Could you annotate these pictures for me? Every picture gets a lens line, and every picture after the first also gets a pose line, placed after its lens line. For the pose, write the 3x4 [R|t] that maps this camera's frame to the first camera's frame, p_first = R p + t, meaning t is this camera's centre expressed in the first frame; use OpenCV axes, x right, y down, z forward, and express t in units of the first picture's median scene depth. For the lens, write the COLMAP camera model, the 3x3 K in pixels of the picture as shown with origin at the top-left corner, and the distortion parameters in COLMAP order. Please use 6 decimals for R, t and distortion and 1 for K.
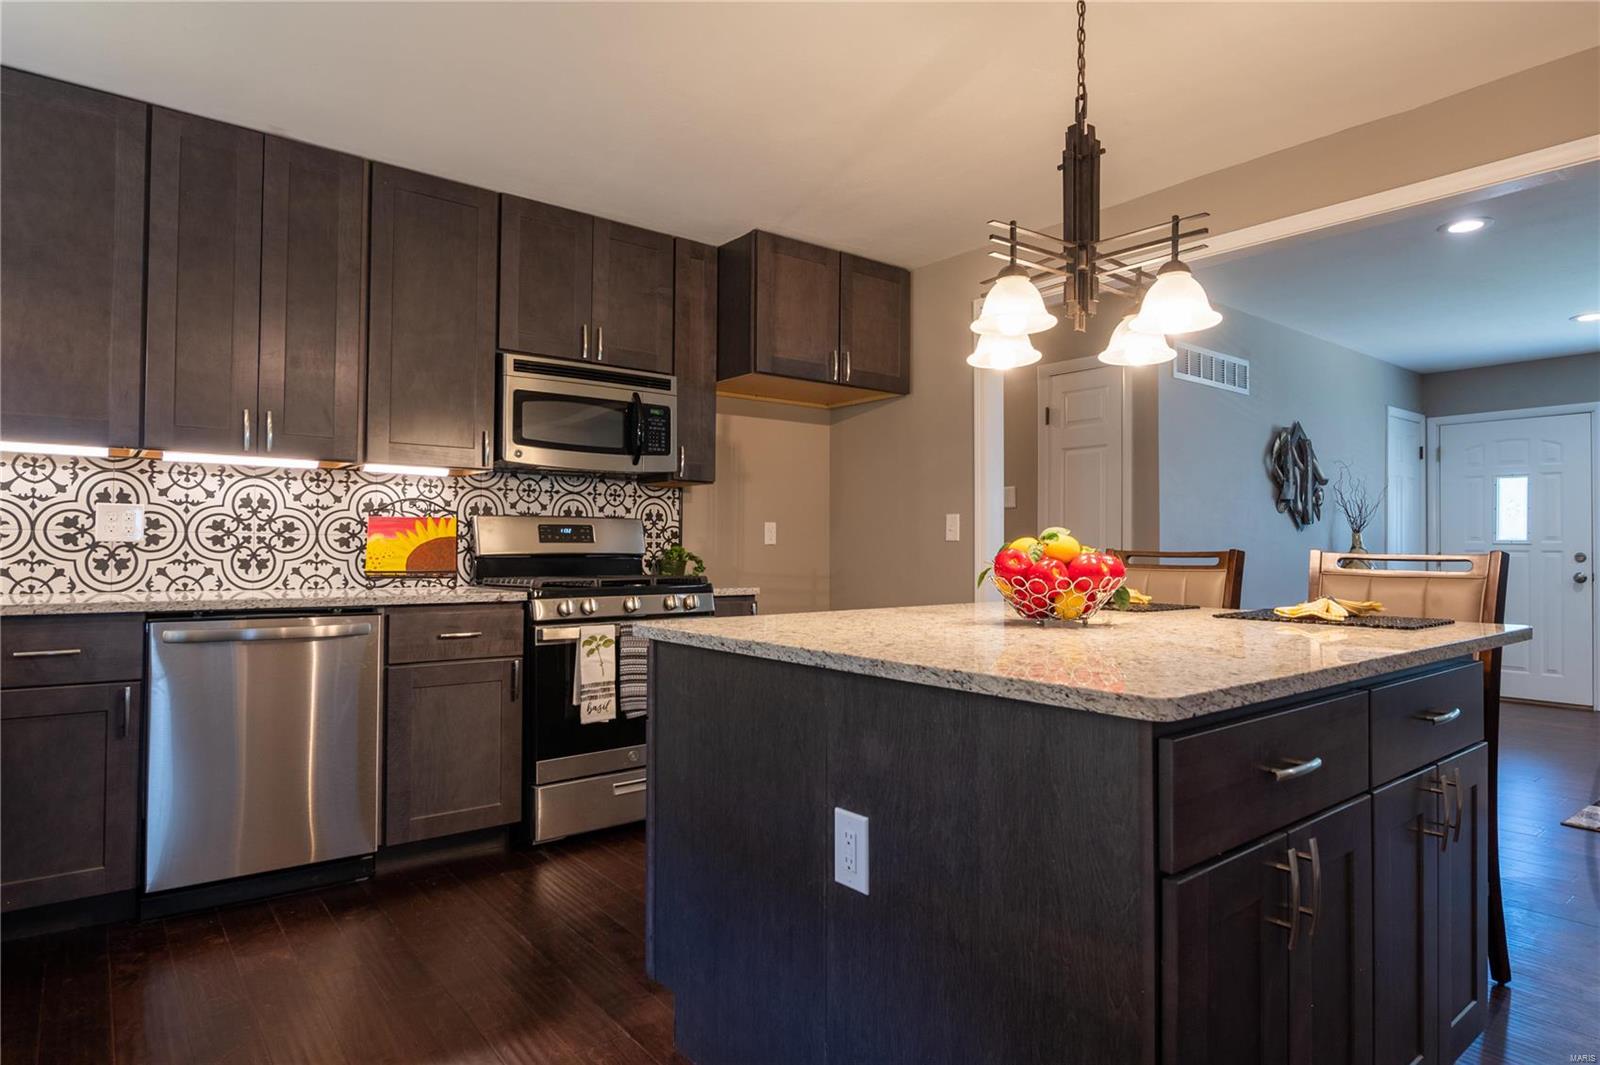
lens RADIAL K [[910.6, 0, 810.7], [0, 910.6, 533.9], [0, 0, 1]] dist [-0.002575, -0.003004]
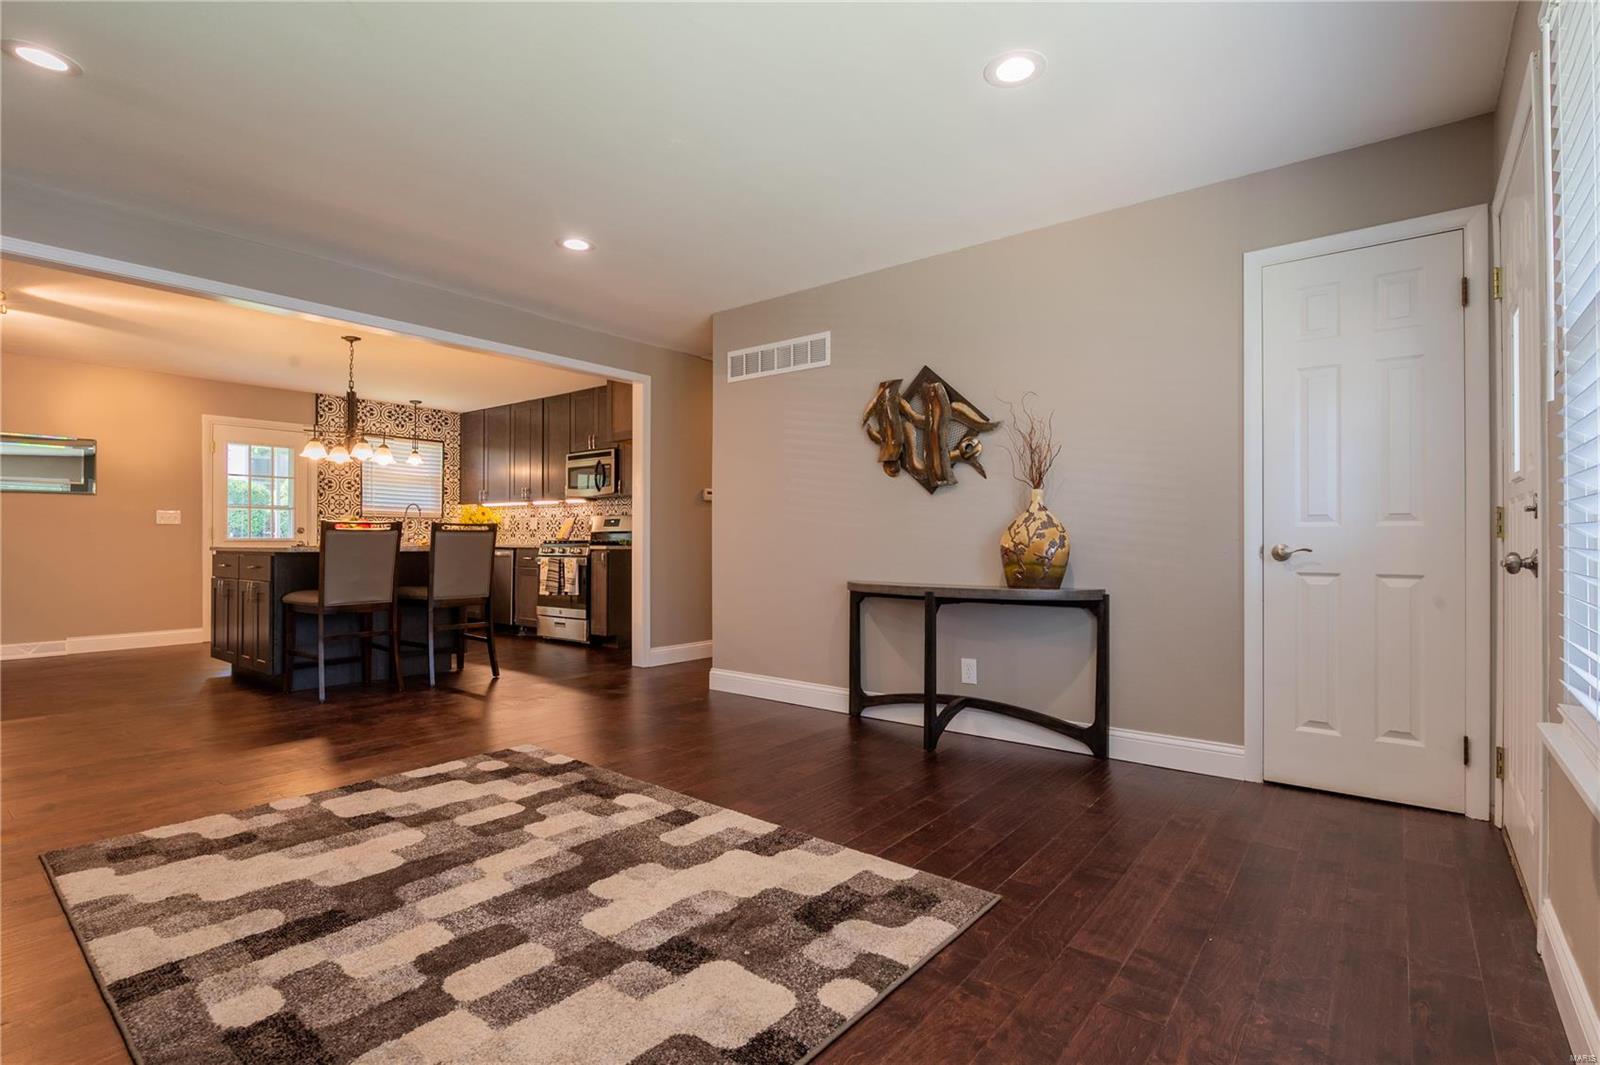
lens RADIAL K [[777.9, 0, 806.7], [0, 777.9, 538.0], [0, 0, 1]] dist [0.001013, -0.001874]
pose [[0.202221, -0.010252, -0.979286, 2.124972], [0.012887, 0.999886, -0.007806, 0.072296], [0.979255, -0.011041, 0.202330, 1.303791]]
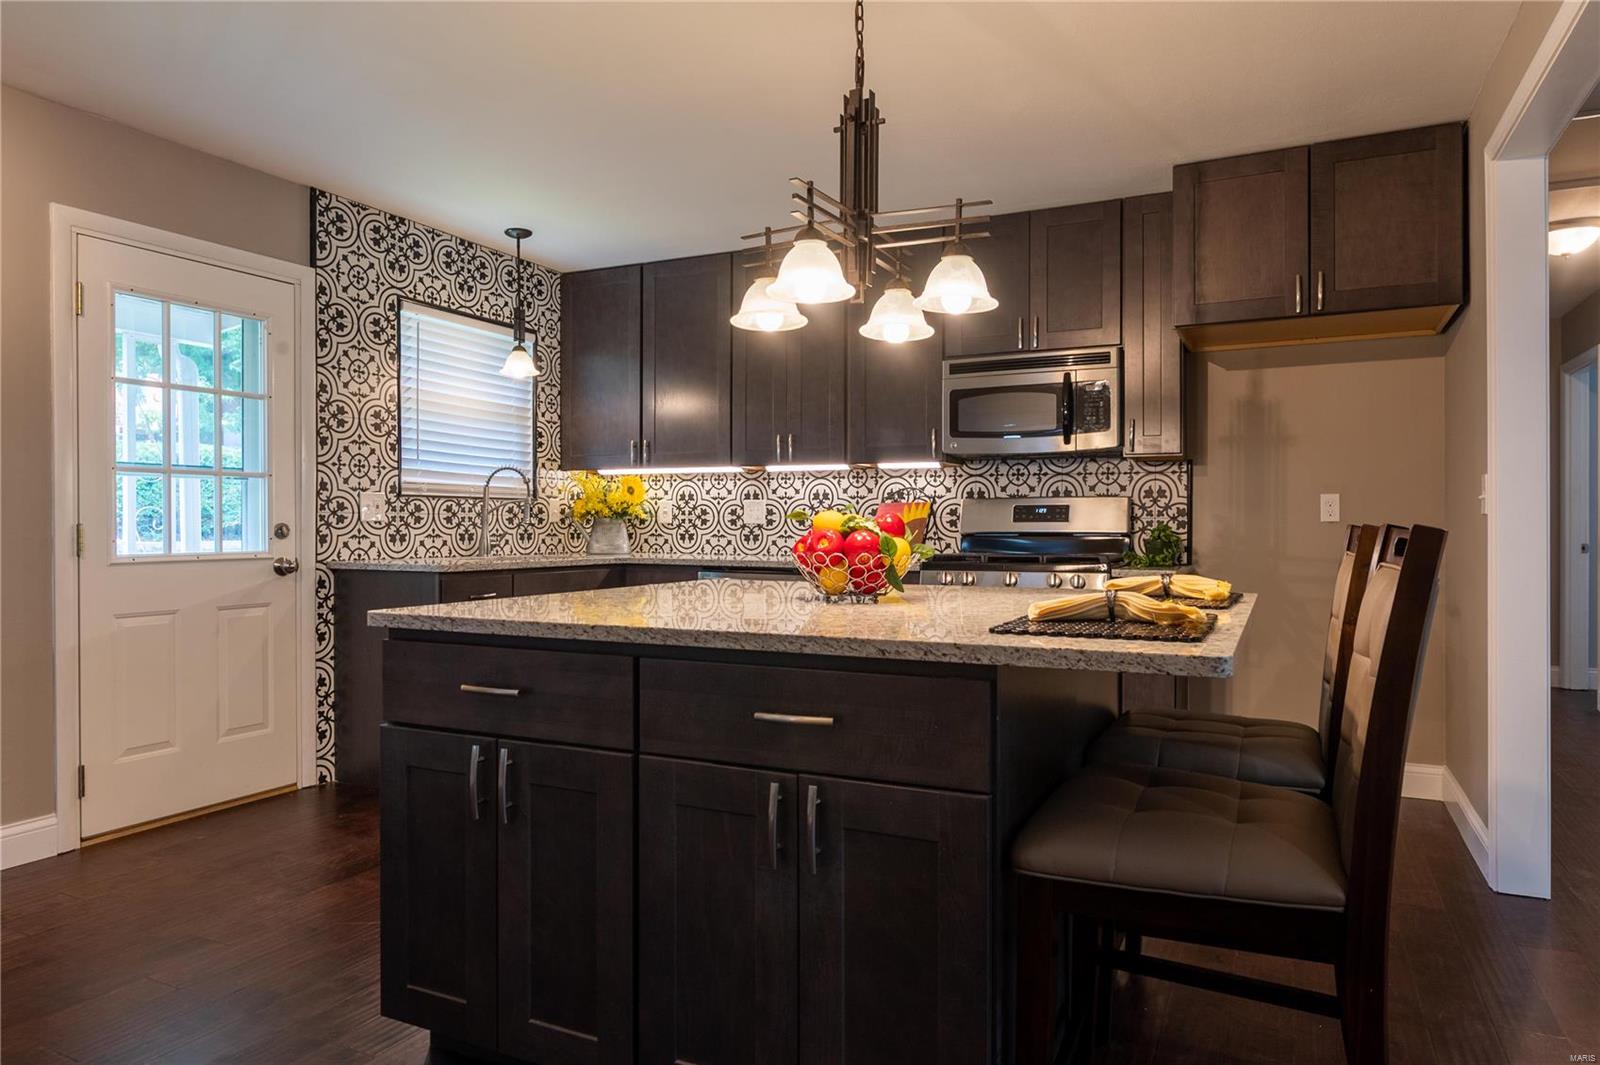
lens RADIAL K [[991.5, 0, 811.6], [0, 991.5, 527.1], [0, 0, 1]] dist [-0.009538, -0.002226]
pose [[0.421471, -0.003386, -0.906836, 0.799837], [0.014843, 0.999885, 0.003165, 0.009665], [0.906720, -0.014794, 0.421473, 0.326779]]
